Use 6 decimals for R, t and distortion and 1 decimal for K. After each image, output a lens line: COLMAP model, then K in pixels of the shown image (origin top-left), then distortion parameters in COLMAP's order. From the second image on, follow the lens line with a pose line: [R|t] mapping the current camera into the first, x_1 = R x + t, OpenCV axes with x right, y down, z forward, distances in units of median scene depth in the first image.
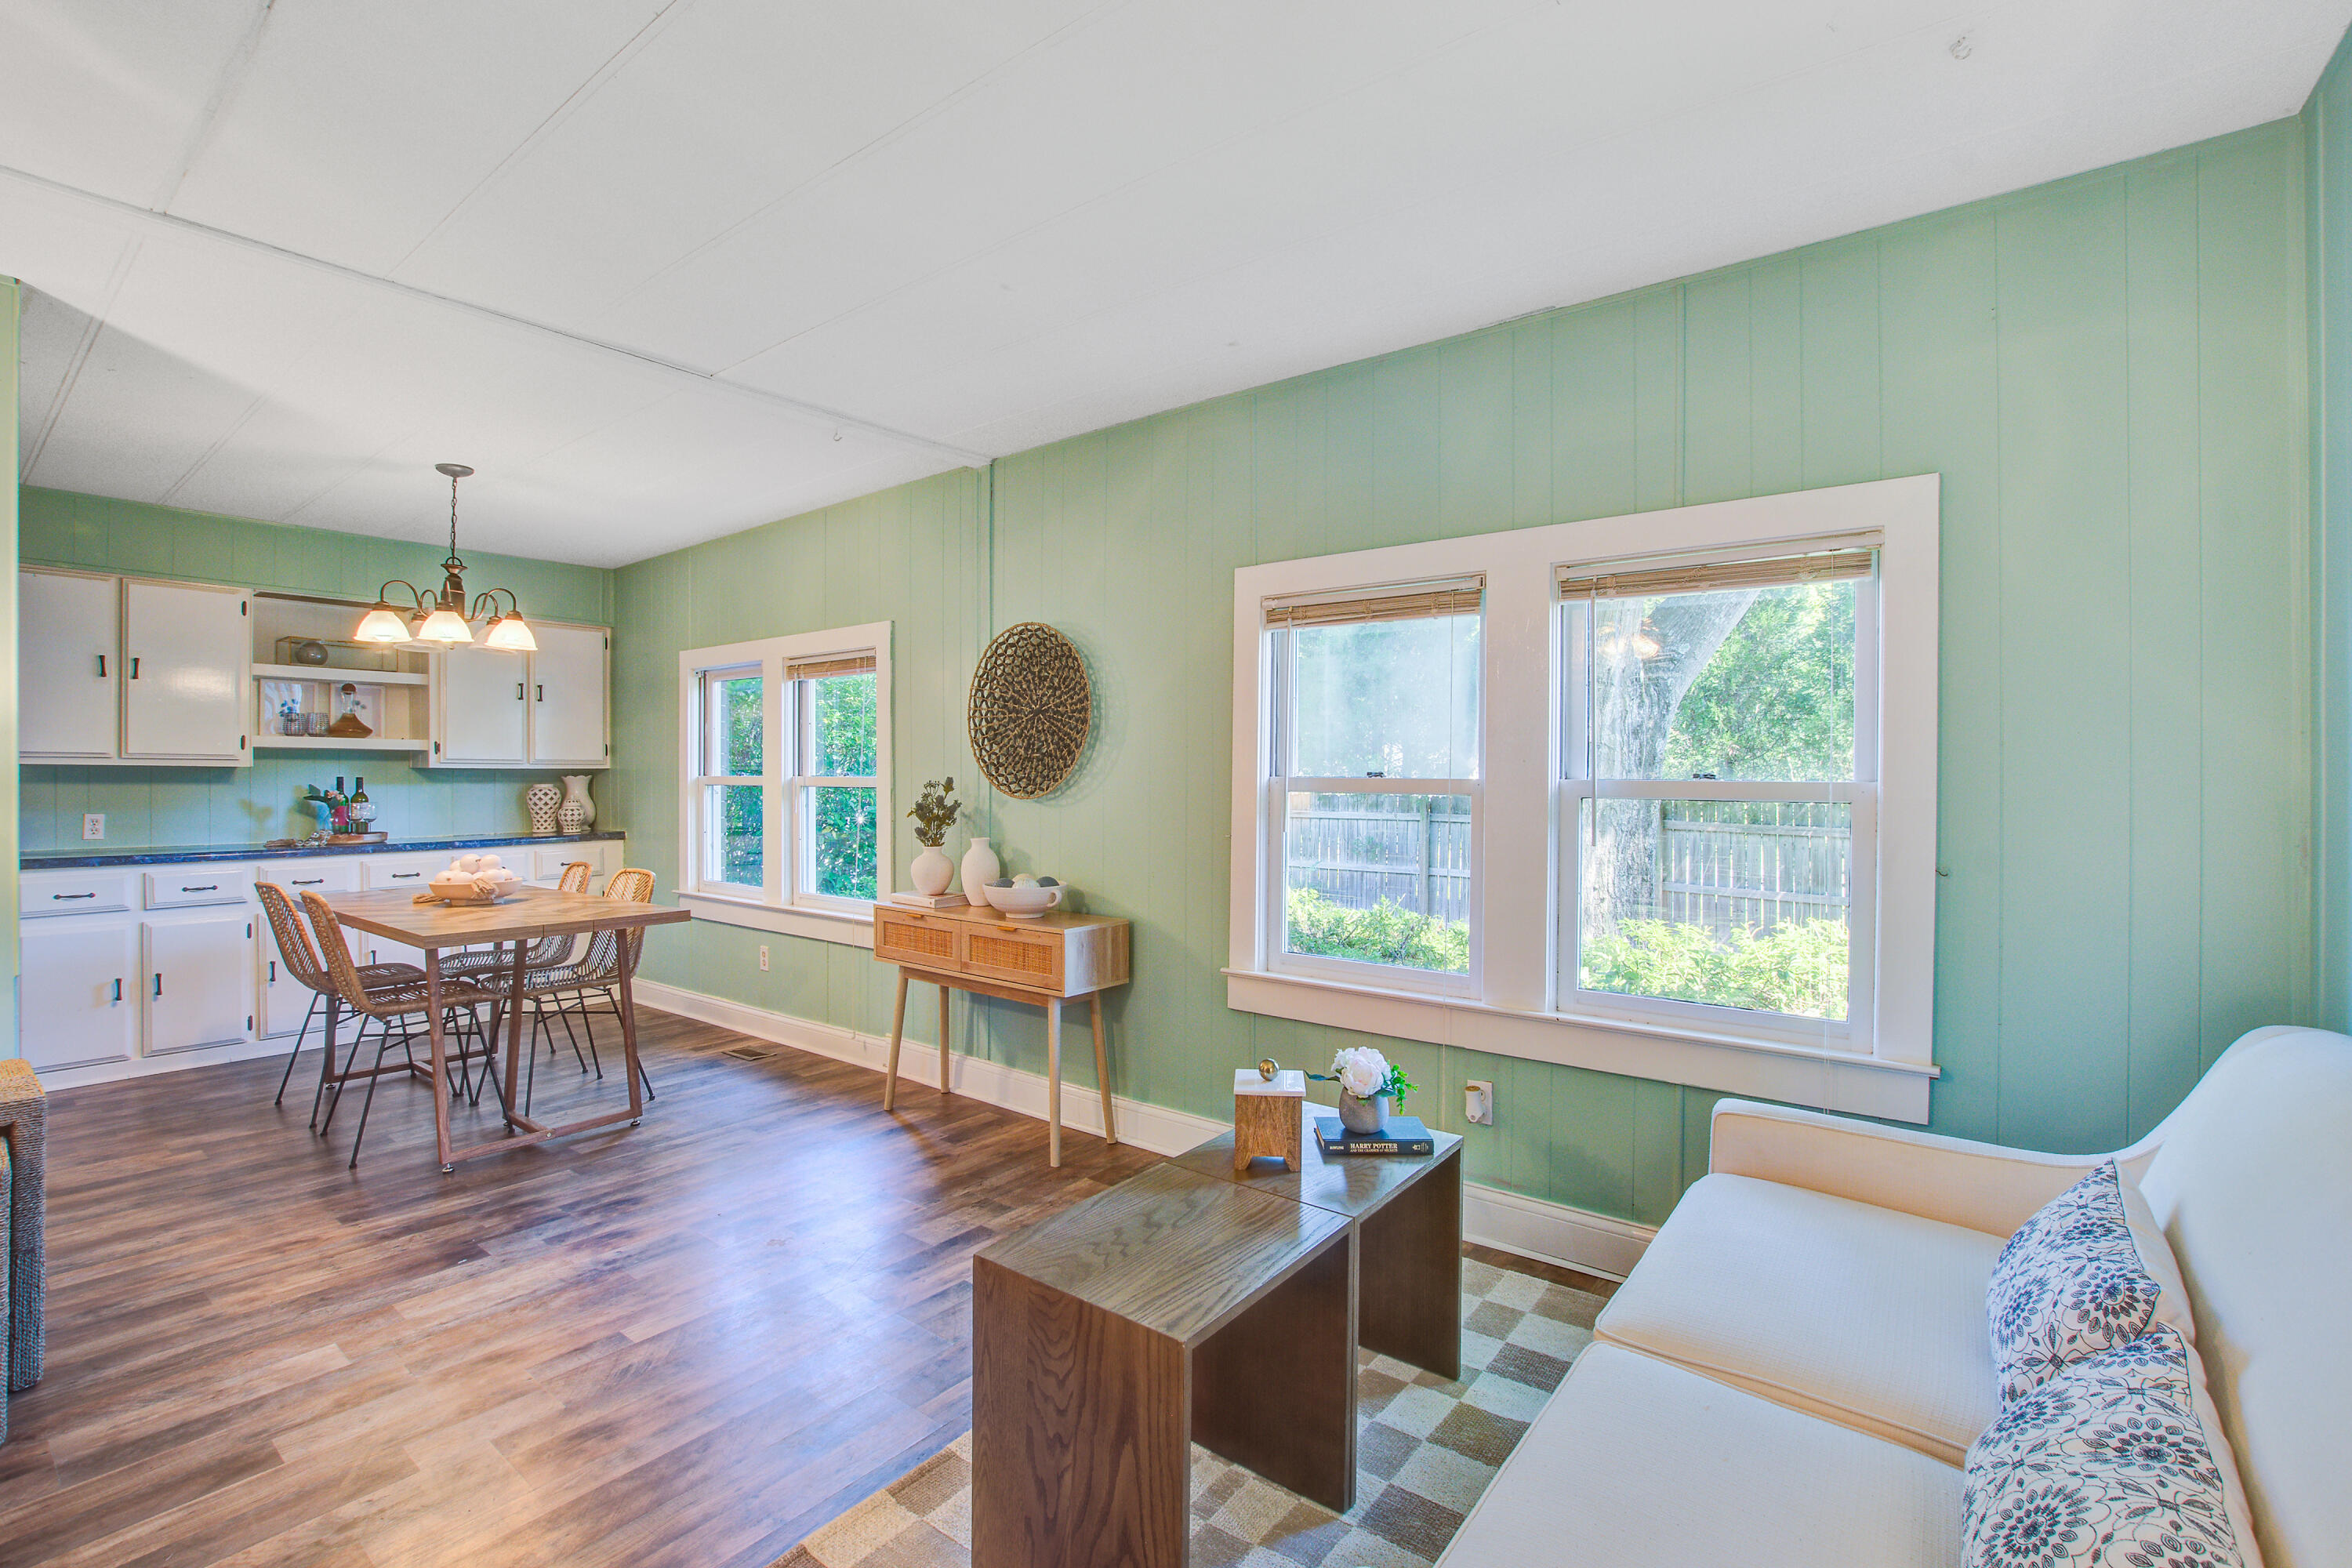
lens RADIAL K [[1047.4, 0, 1183.6], [0, 1047.4, 775.4], [0, 0, 1]] dist [-0.026173, 0.002194]
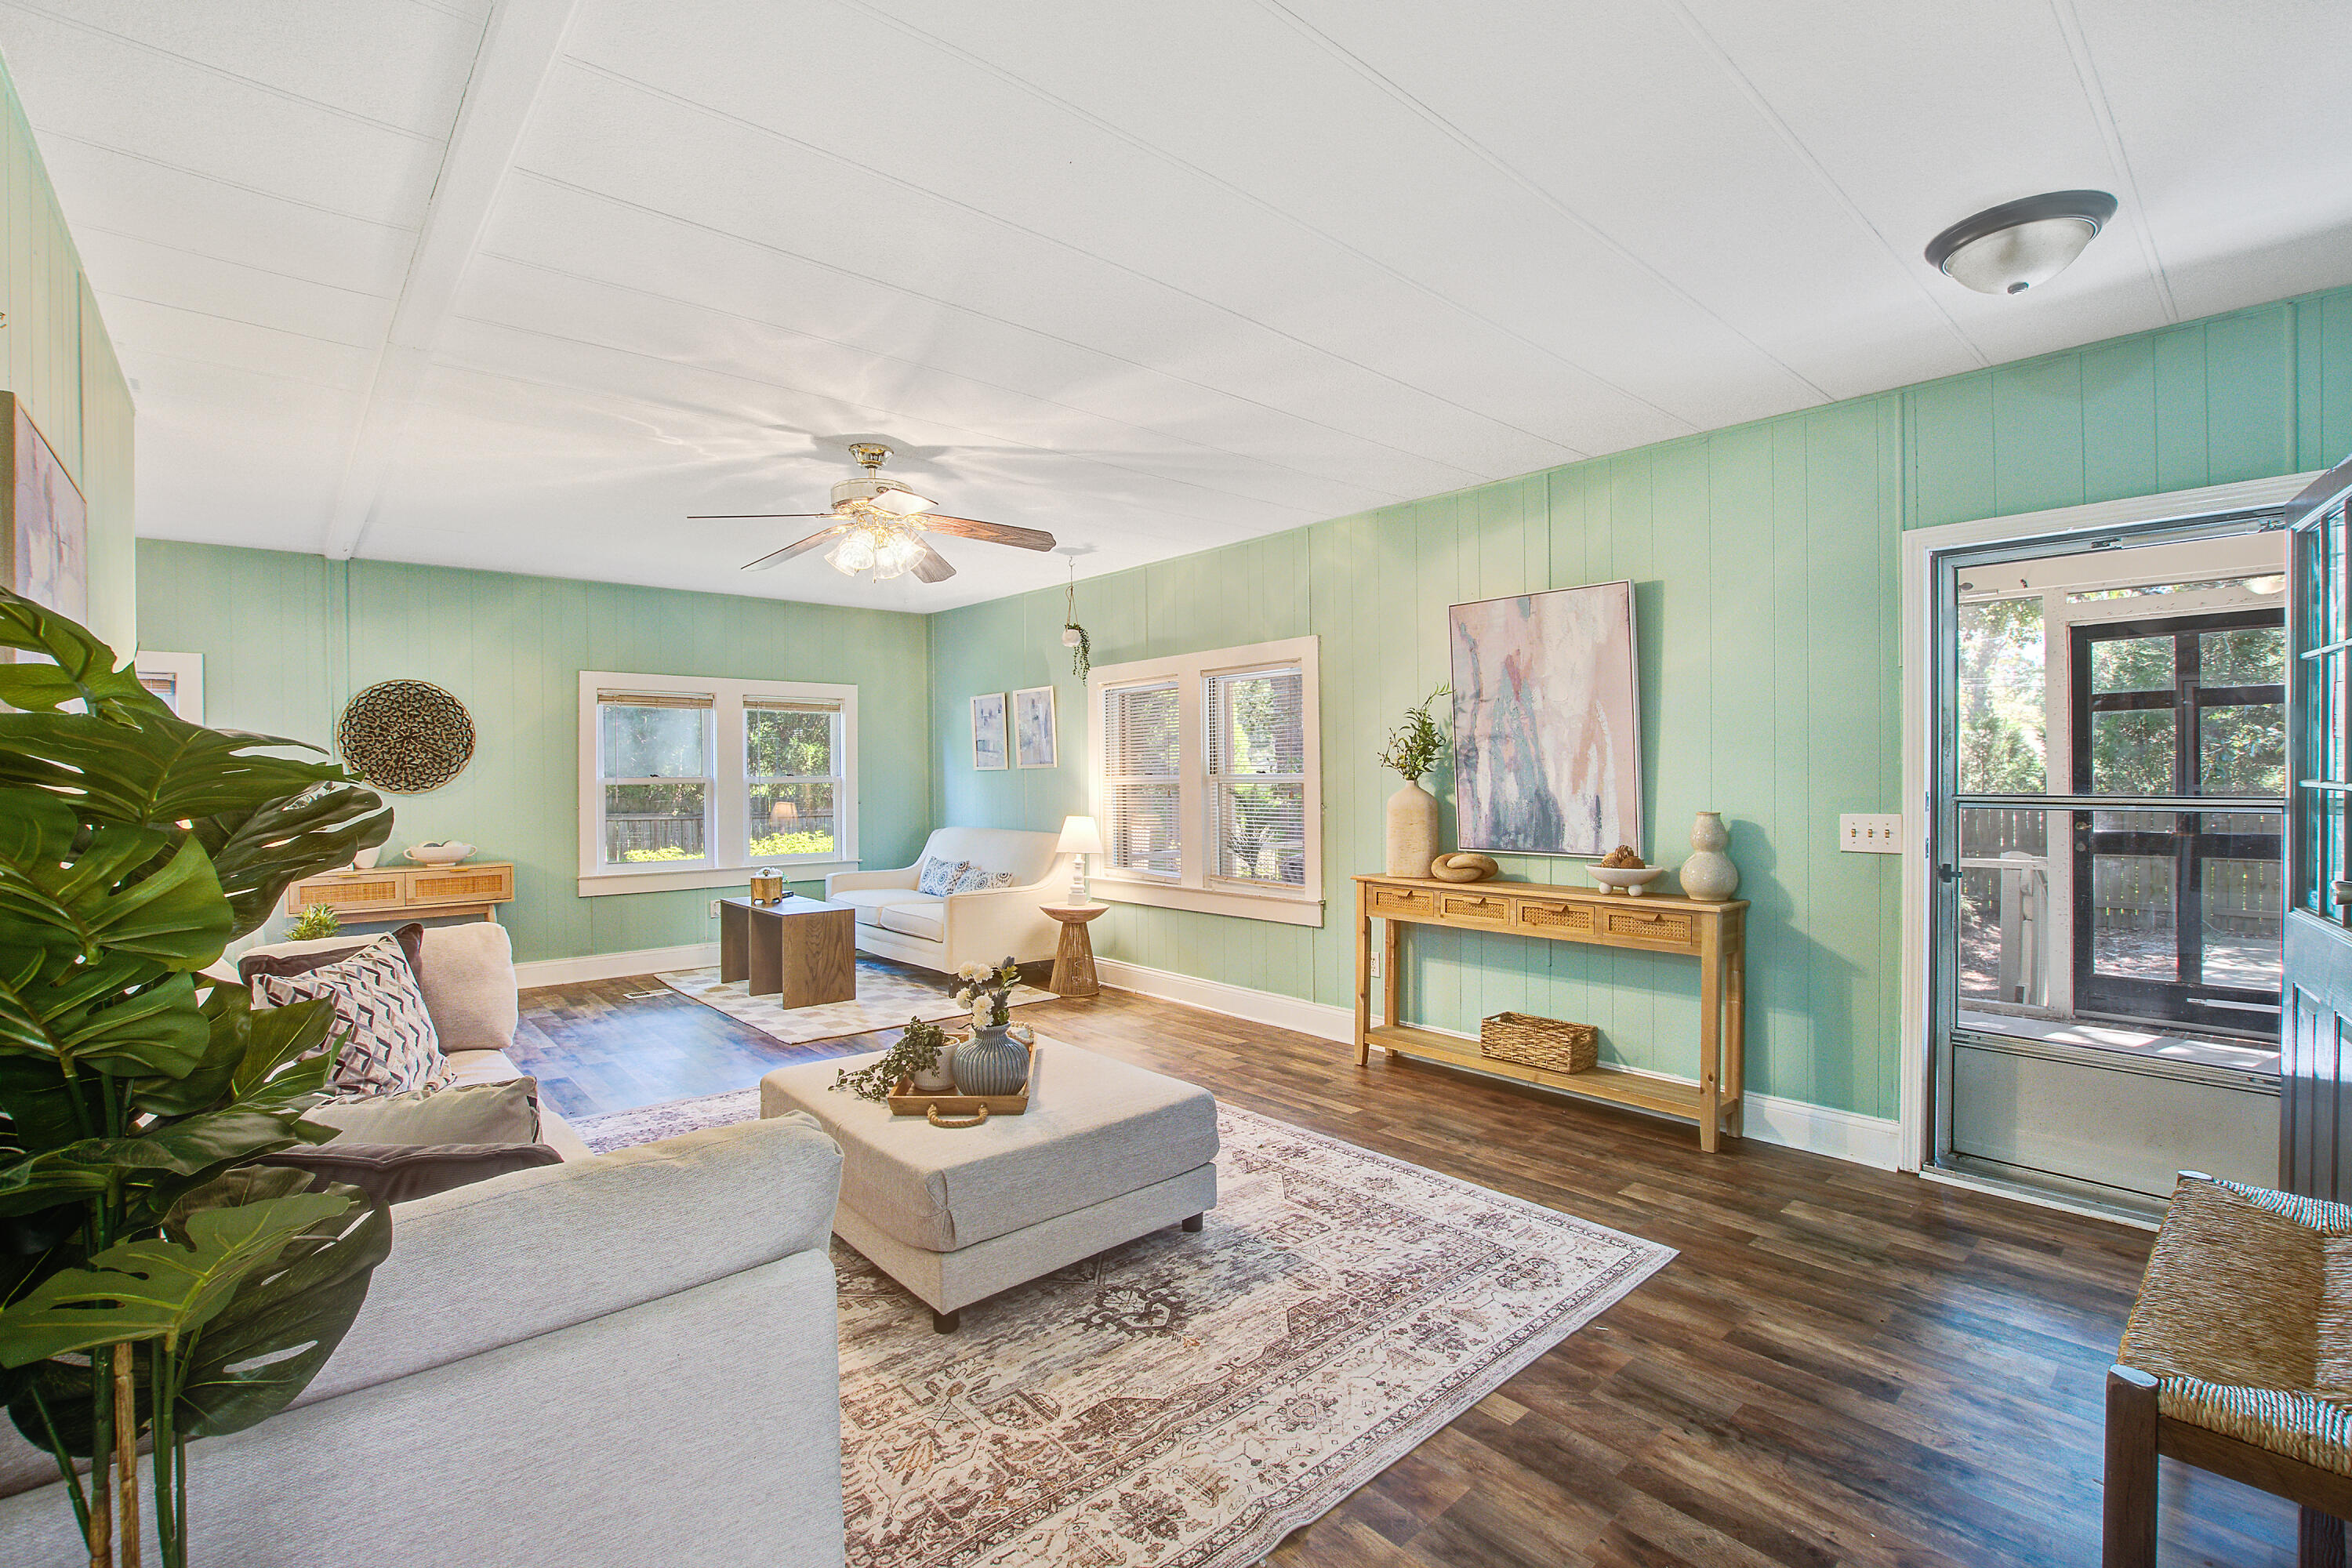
lens RADIAL K [[1047.4, 0, 1171.9], [0, 1047.4, 797.5], [0, 0, 1]] dist [-0.026173, 0.002194]
pose [[0.197288, -0.025745, 0.980007, -1.410272], [0.008516, 0.999662, 0.024547, -0.000500], [-0.980309, 0.003502, 0.197441, -0.398303]]
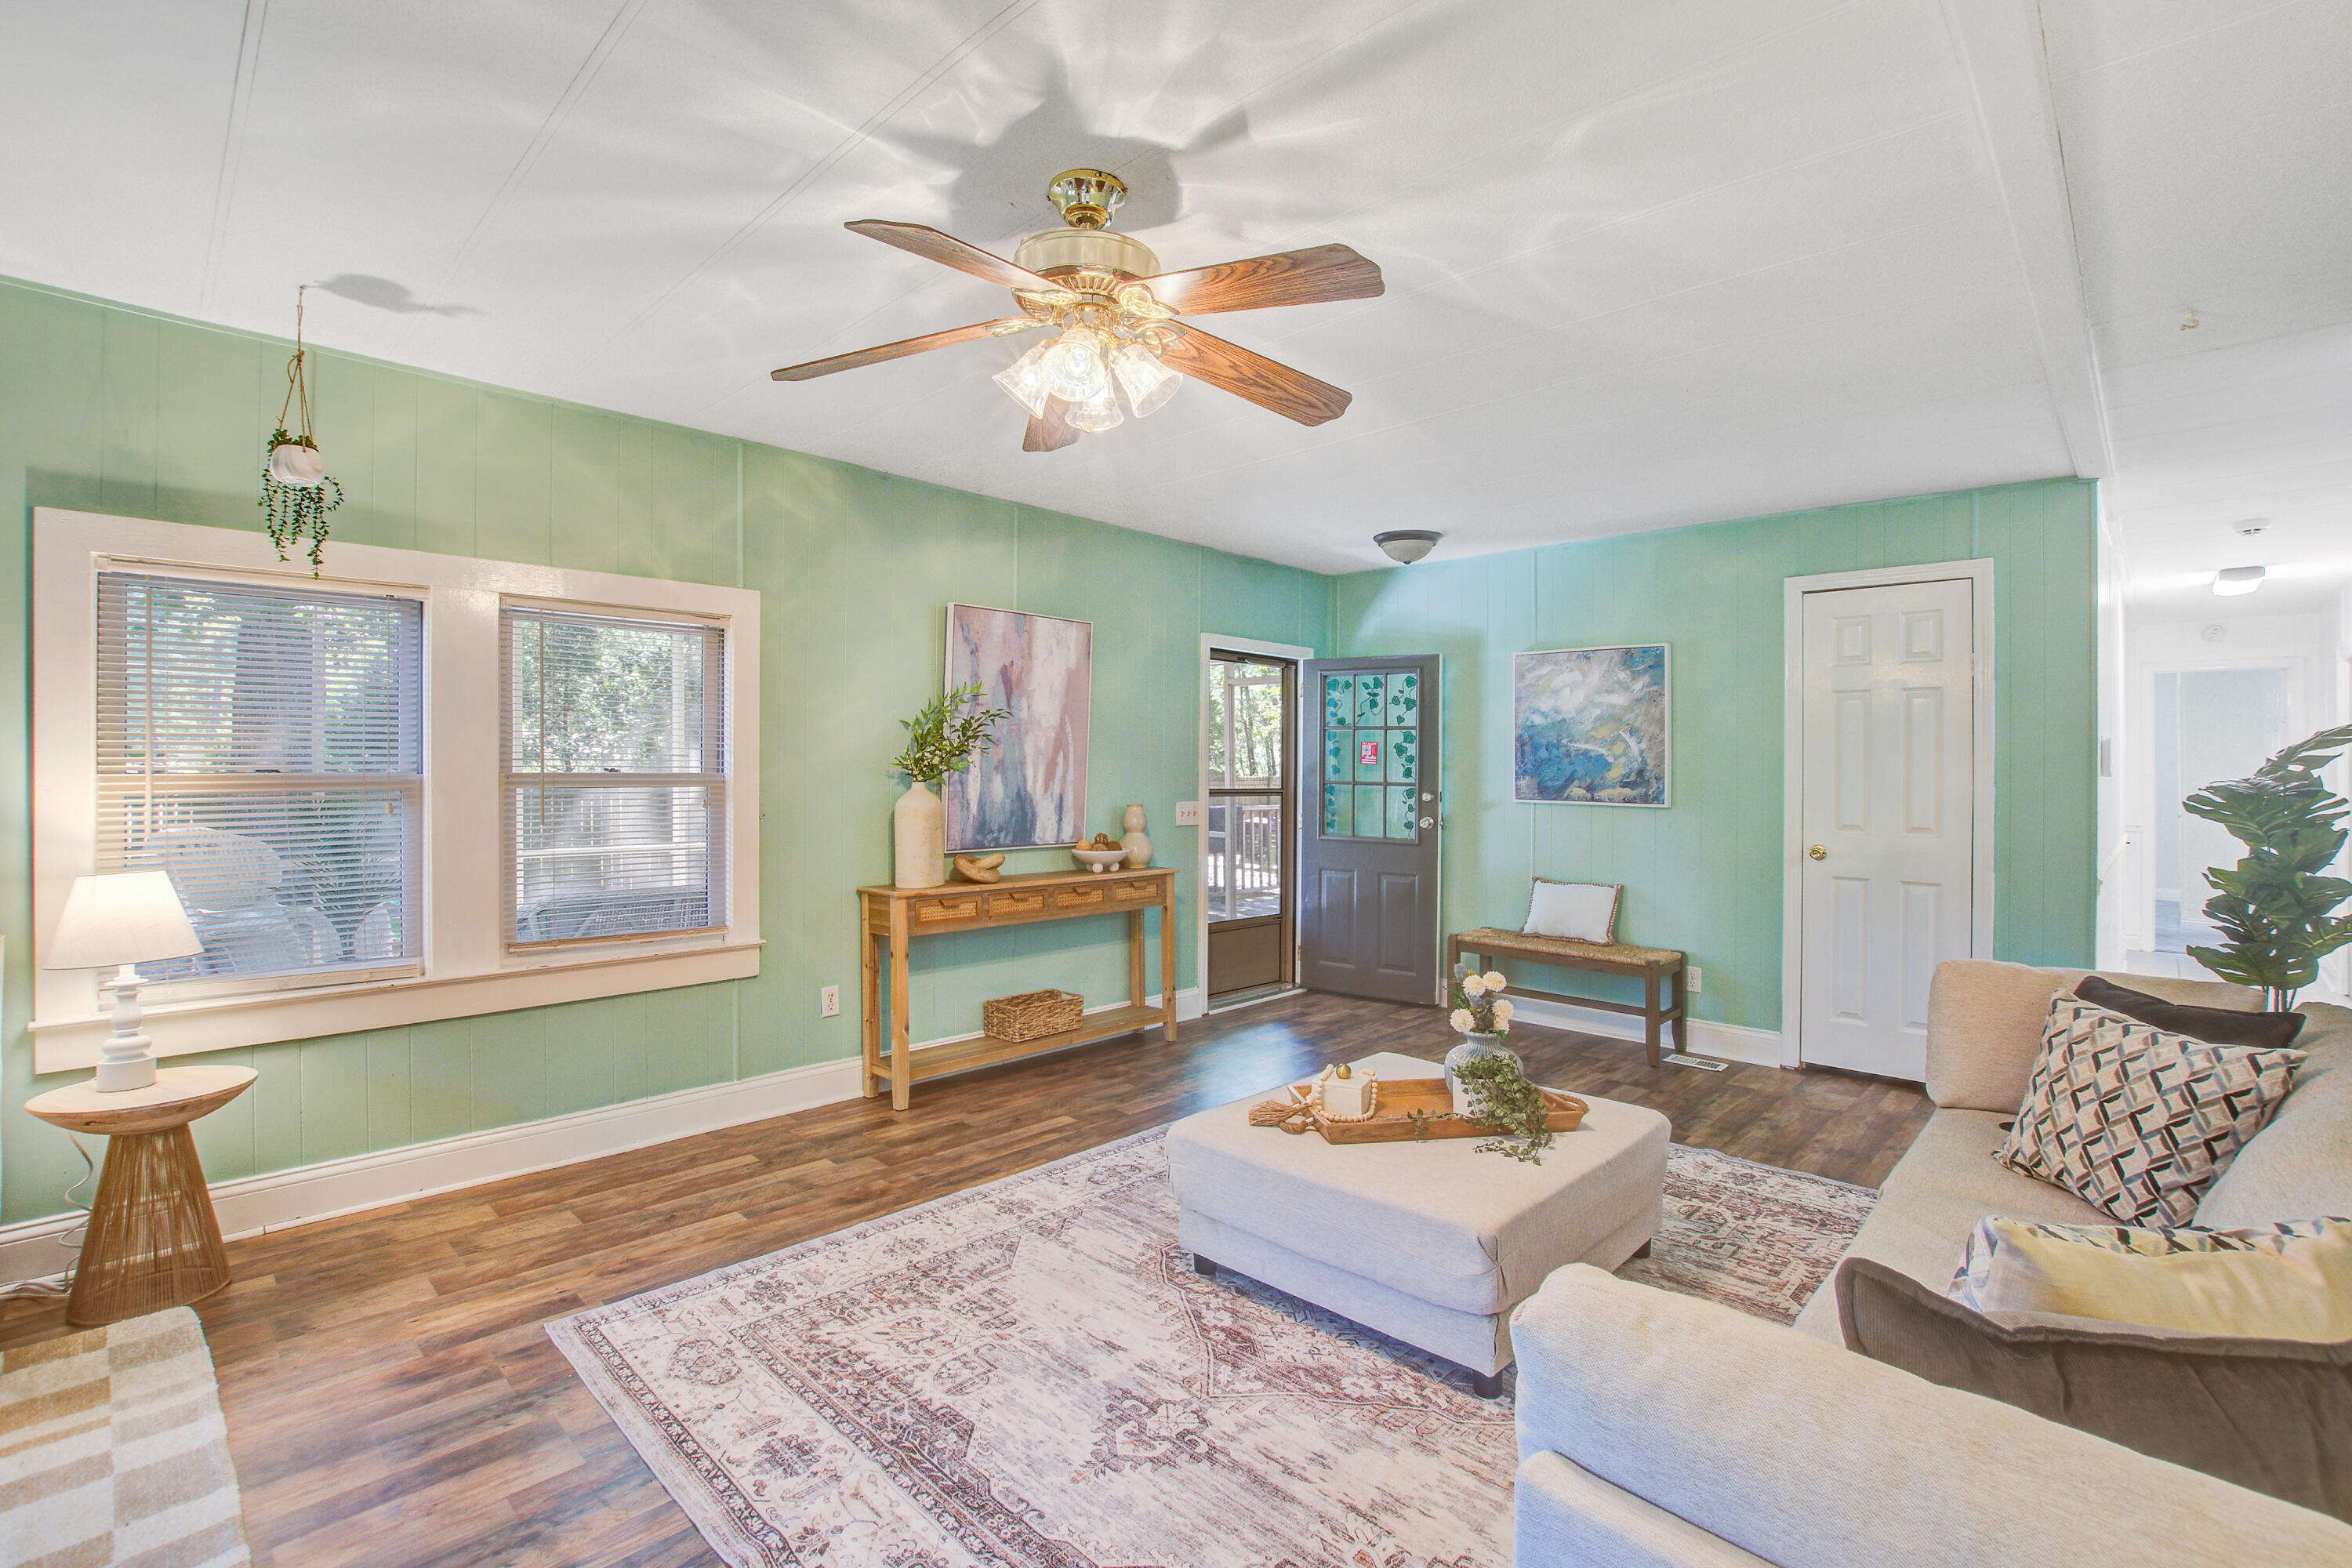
lens RADIAL K [[1047.4, 0, 1179.4], [0, 1047.4, 778.9], [0, 0, 1]] dist [-0.026173, 0.002194]
pose [[-0.992593, -0.015497, 0.120497, -0.597799], [-0.013921, 0.999806, 0.013912, -0.010595], [-0.120690, 0.012132, -0.992616, 0.619177]]
